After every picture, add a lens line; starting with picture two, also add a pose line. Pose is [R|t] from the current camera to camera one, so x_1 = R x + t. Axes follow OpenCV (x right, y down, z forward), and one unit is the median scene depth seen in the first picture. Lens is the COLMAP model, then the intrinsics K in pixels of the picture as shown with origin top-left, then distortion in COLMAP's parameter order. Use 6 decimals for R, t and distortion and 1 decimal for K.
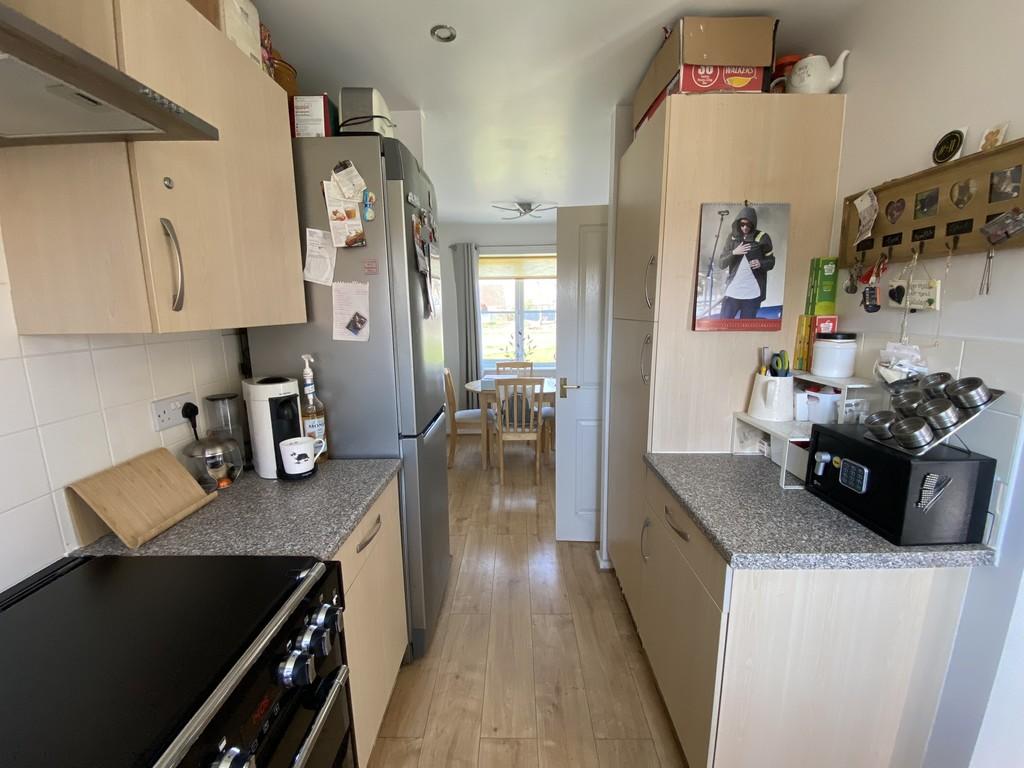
lens RADIAL K [[420.5, 0, 512.0], [0, 420.5, 384.0], [0, 0, 1]] dist [0.007164, -0.015463]
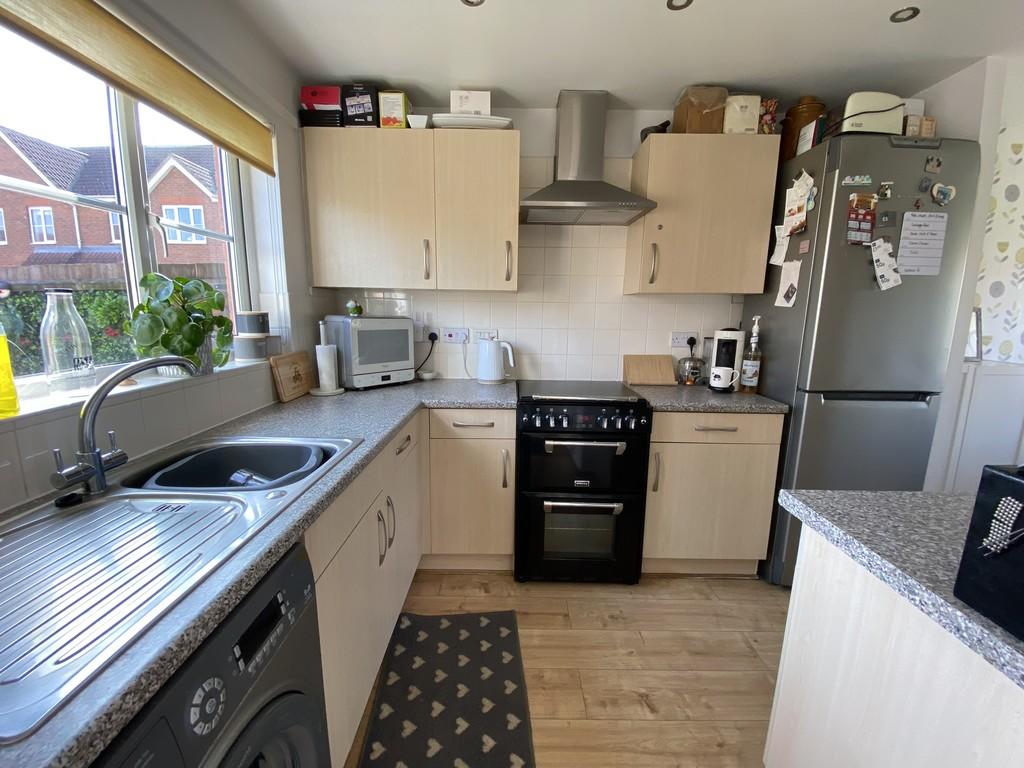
lens RADIAL K [[420.5, 0, 512.0], [0, 420.5, 384.0], [0, 0, 1]] dist [0.007164, -0.015463]
pose [[-0.000768, 0.176733, -0.984258, 0.998186], [-0.184234, 0.967386, 0.173847, 0.062462], [0.982882, 0.181468, 0.031818, 0.174467]]
